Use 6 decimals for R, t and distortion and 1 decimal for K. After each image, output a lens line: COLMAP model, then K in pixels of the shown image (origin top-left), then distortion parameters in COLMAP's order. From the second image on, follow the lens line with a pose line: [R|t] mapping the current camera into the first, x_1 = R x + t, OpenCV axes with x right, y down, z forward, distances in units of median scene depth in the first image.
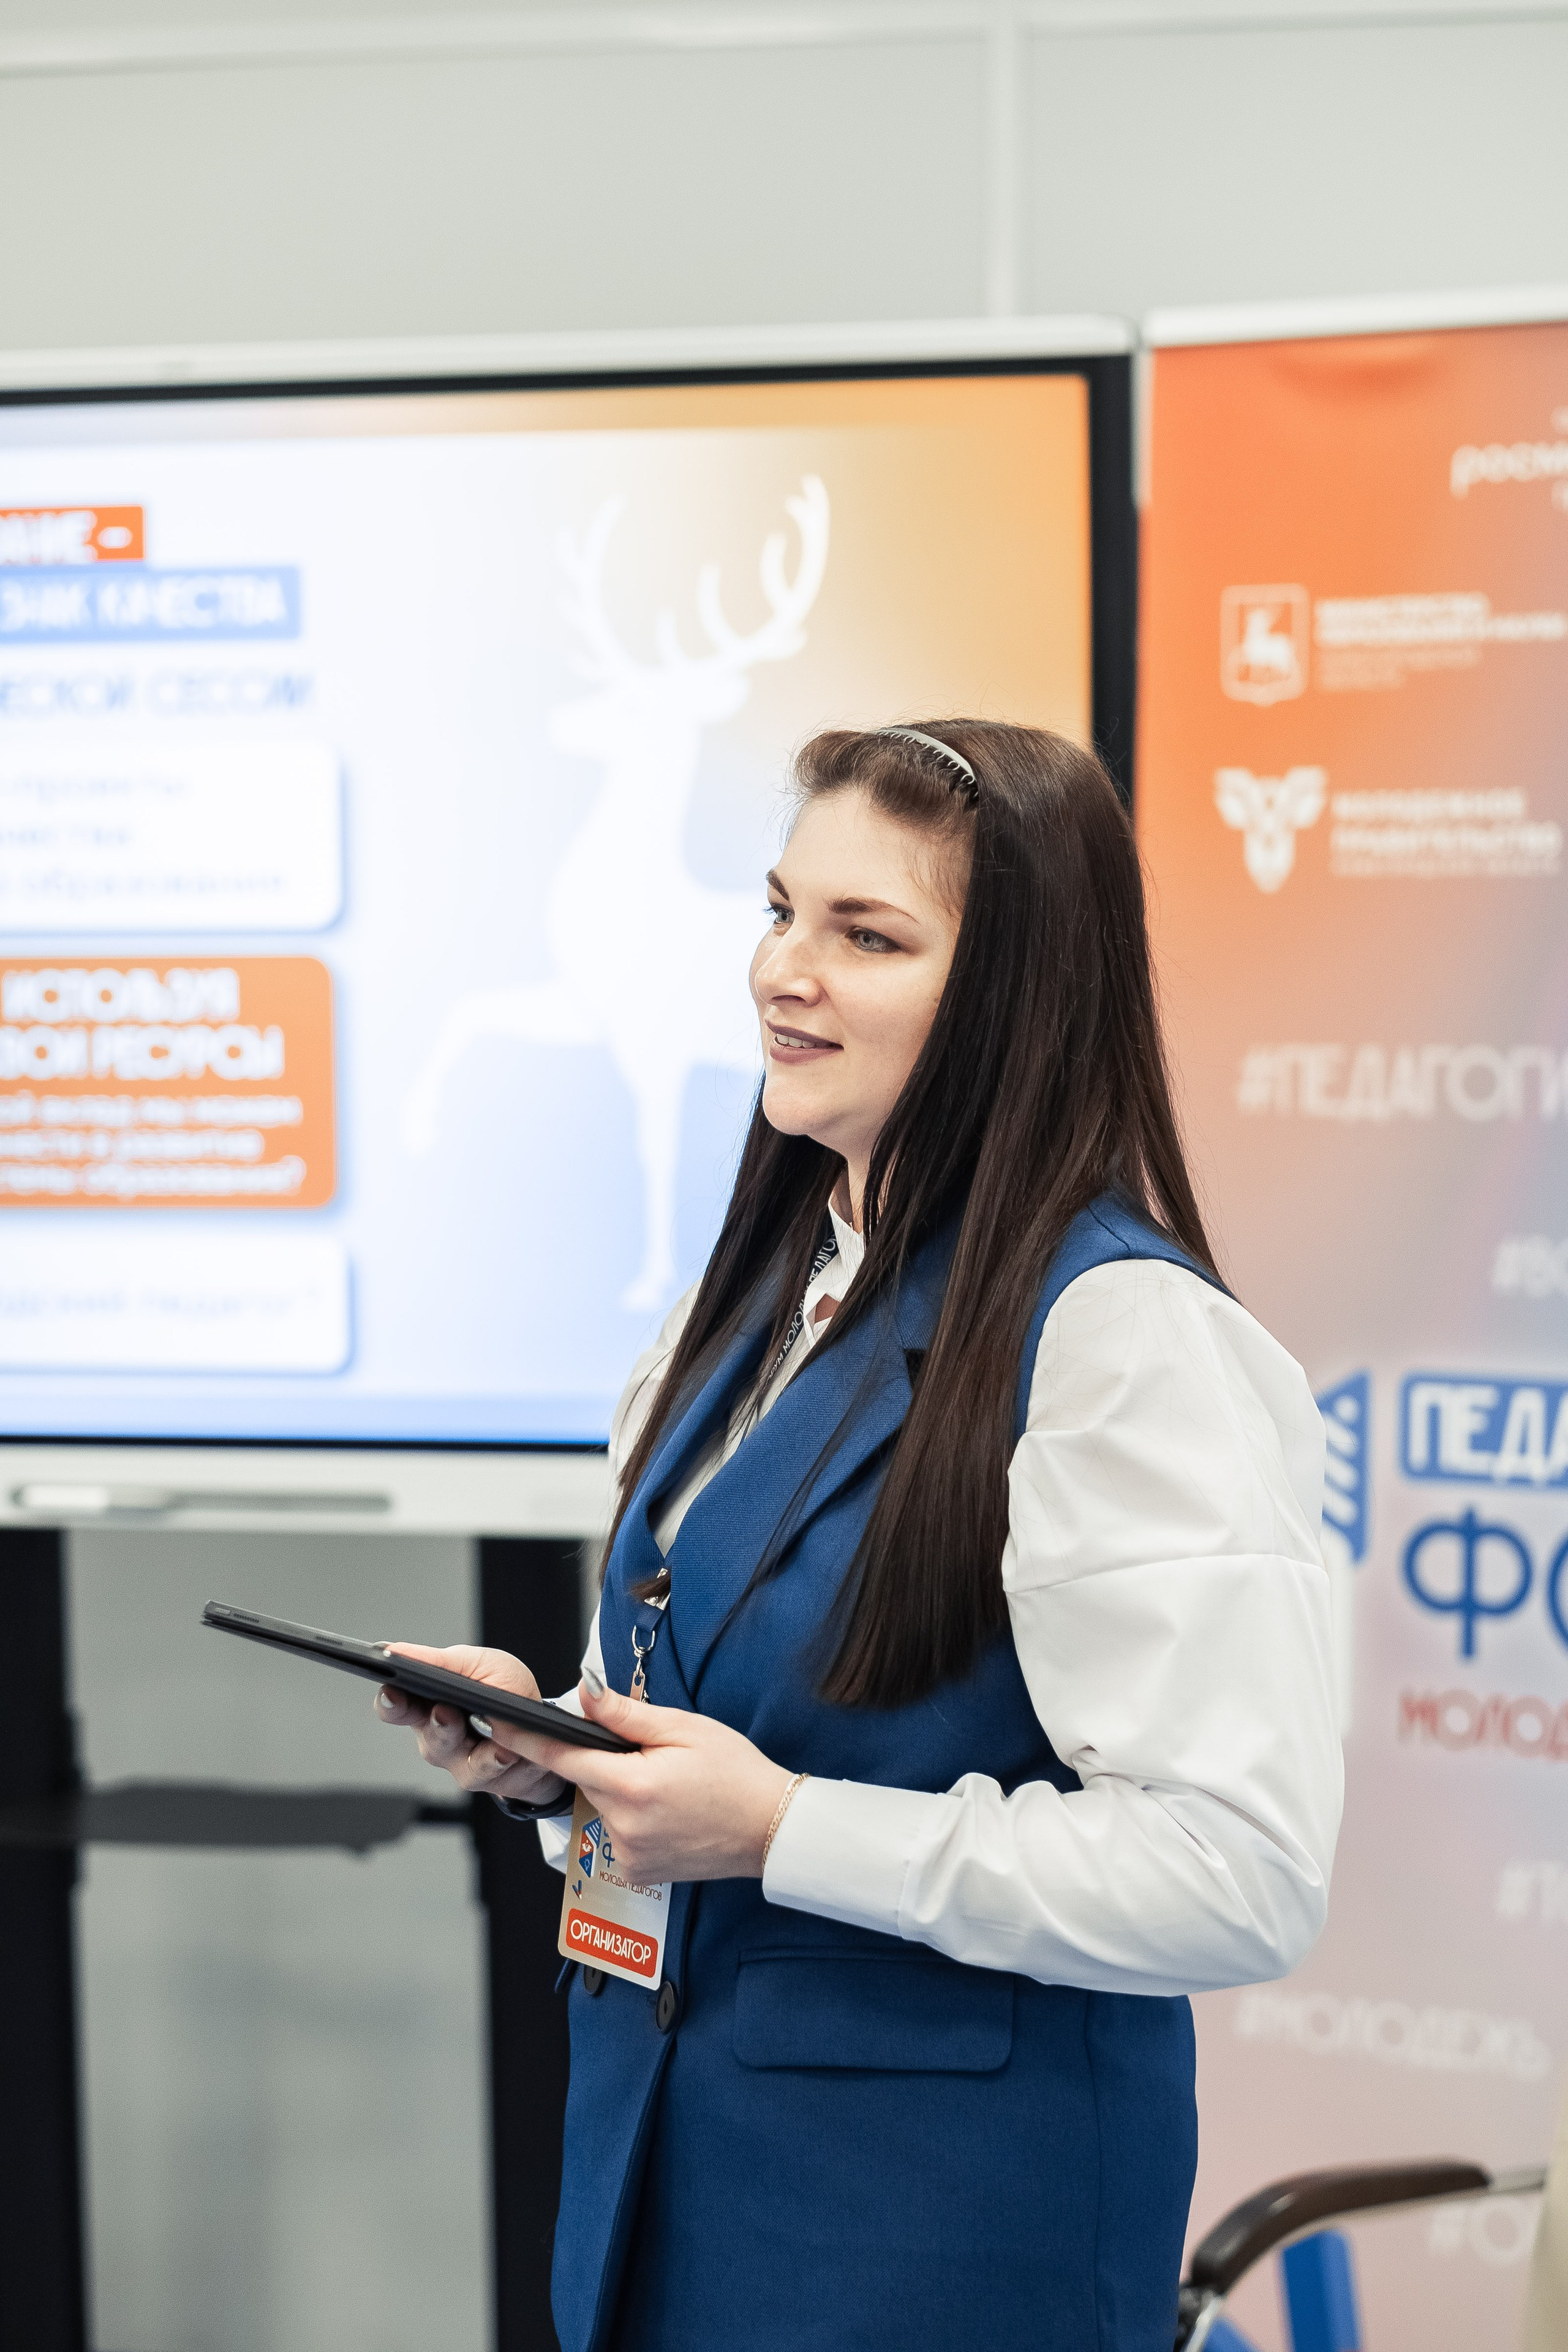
lens RADIAL K [[5437.5, 0, 784.0], [0, 5437.5, 1176.0], [0, 0, 1]] dist [0.055615, -0.992290]
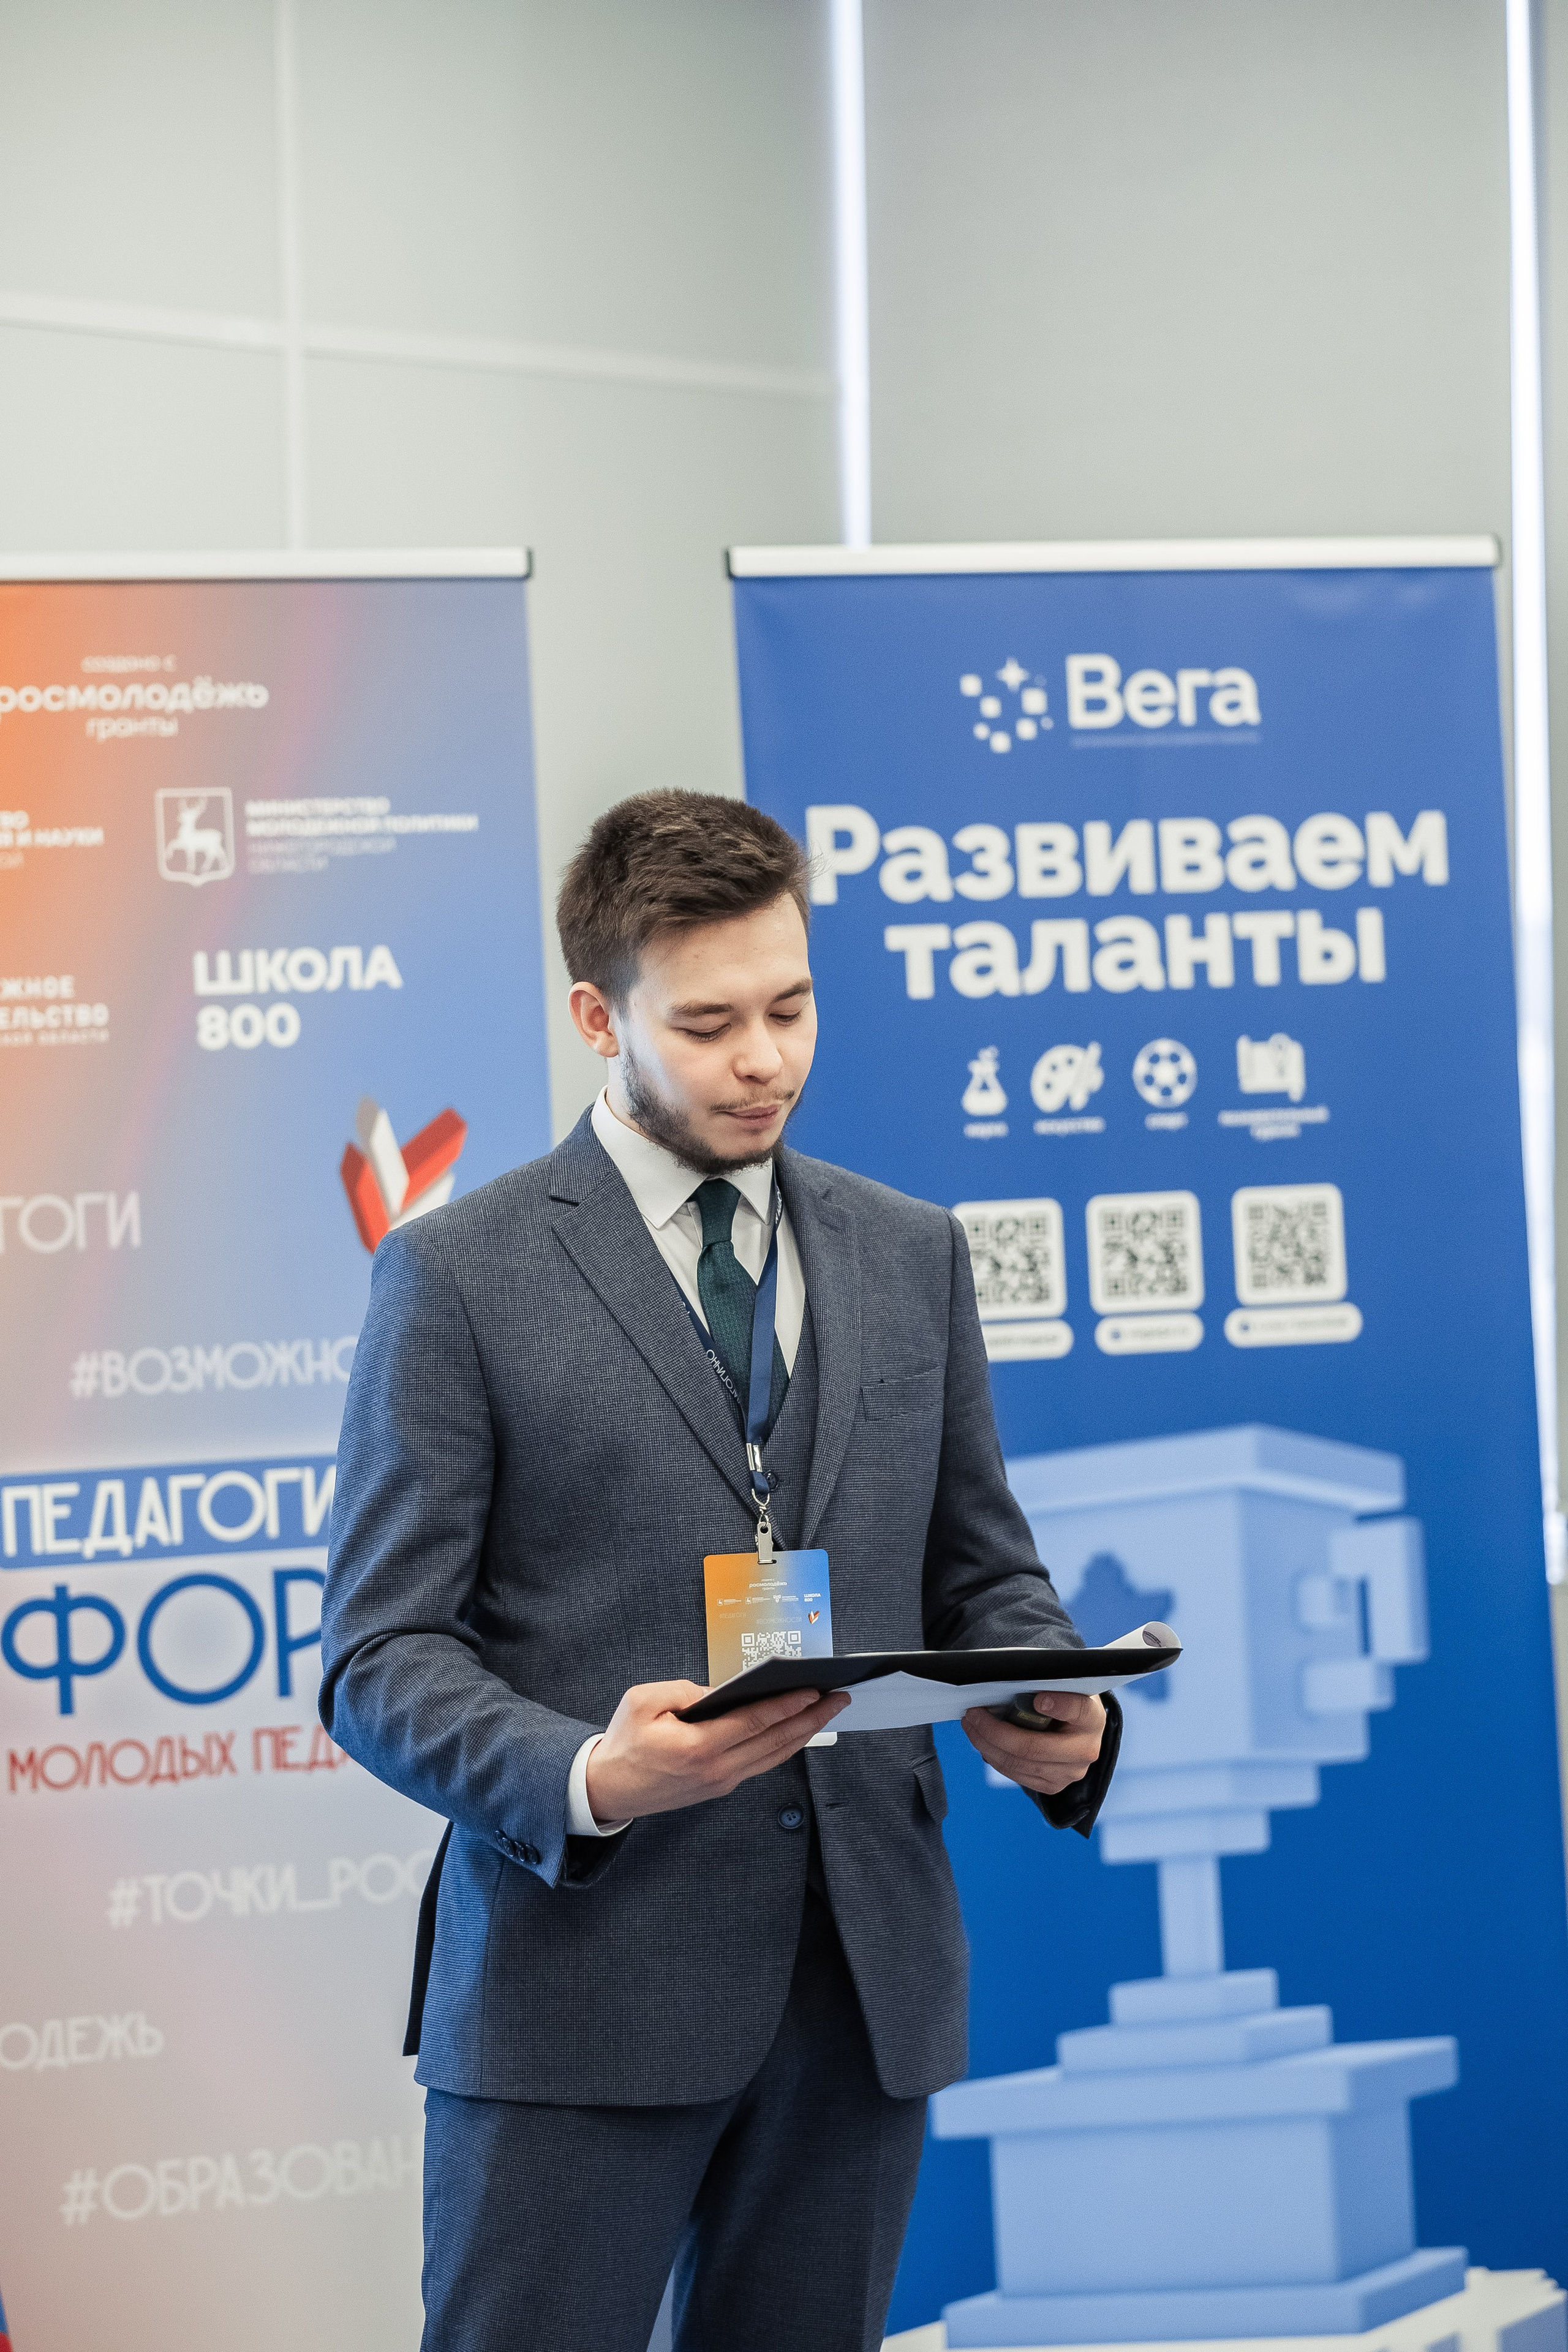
lens RADIAL K [[5437.5, 0, 784.0], [0, 5437.5, 1176.0], [0, 0, 1]] dist [0.055615, -0.992290]
pose [[0.599340, -0.046555, 0.799140, -0.715386], [0.074390, 0.997227, 0.002303, -0.018164], [-0.797031, 0.058068, 0.601141, 0.165226]]
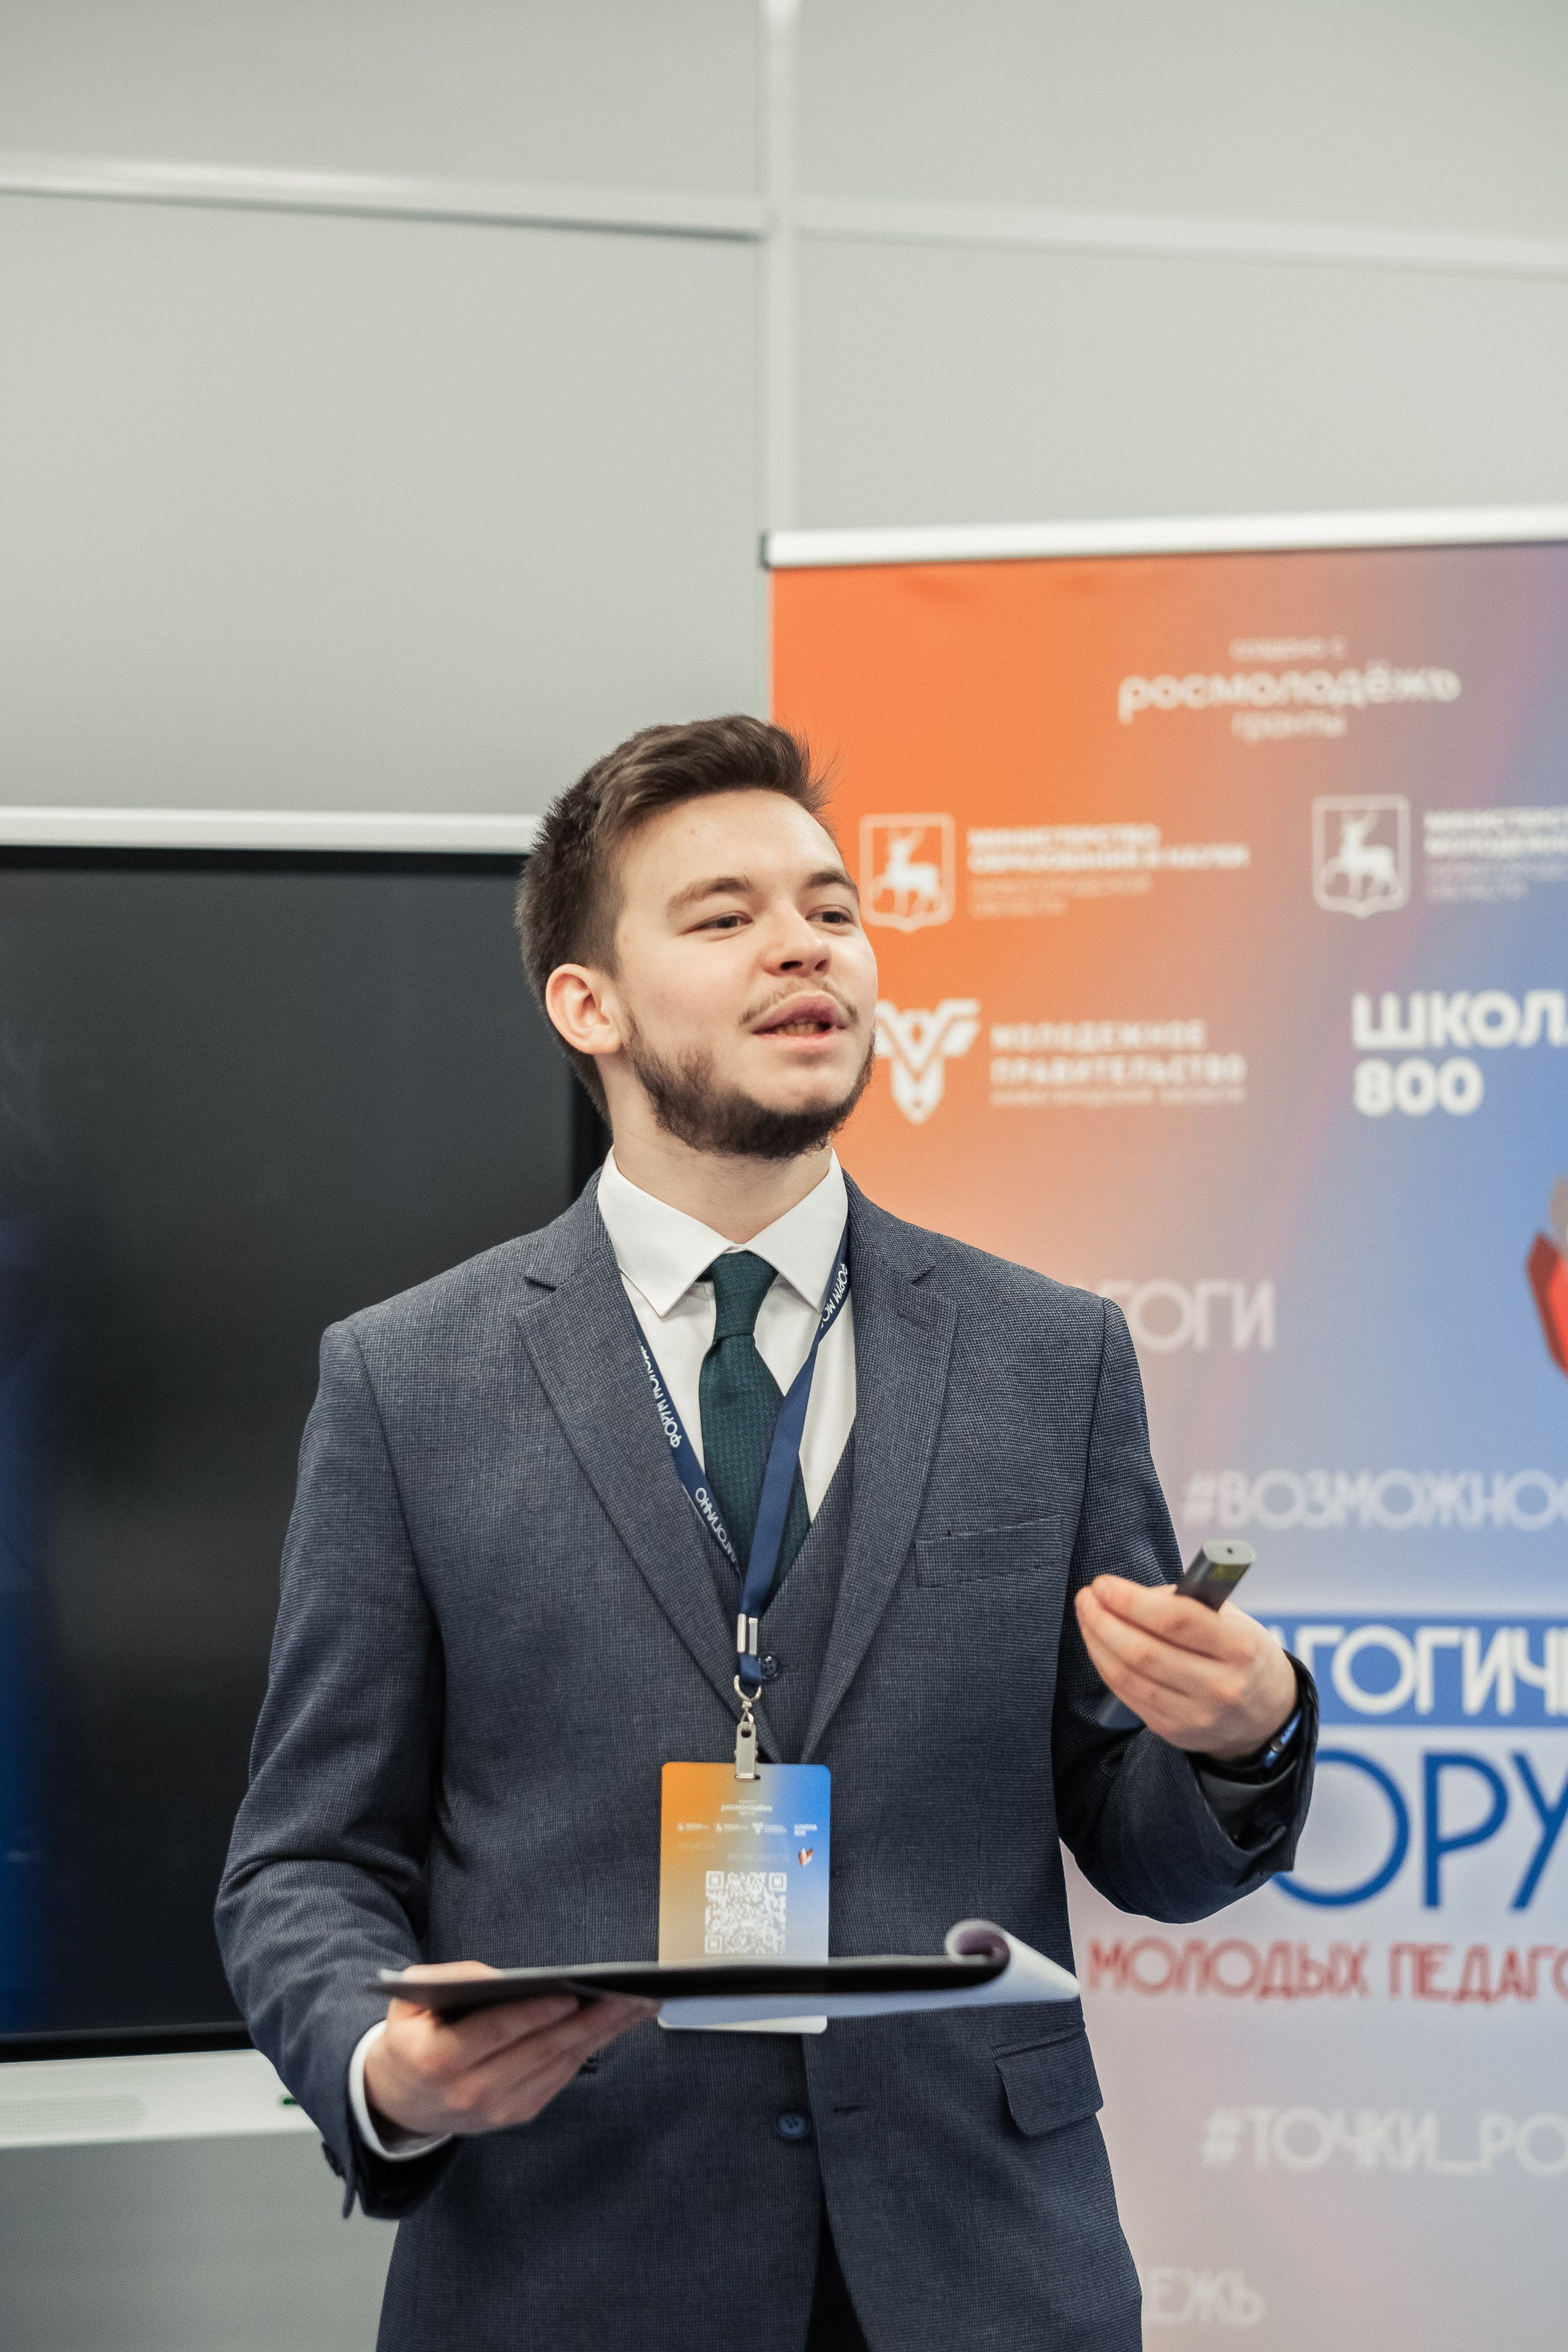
lens RADIAL K [[5437.5, 0, 784.0], [0, 5437.5, 1176.0], [0, 0, 1]] dist [0.055615, -0.992290]
pose [[0.928931, -0.006081, 0.370203, -0.300826], [0.025991, 0.998469, -0.048818, 0.003996], [-0.369340, 0.054970, 0.927667, 0.108232]]
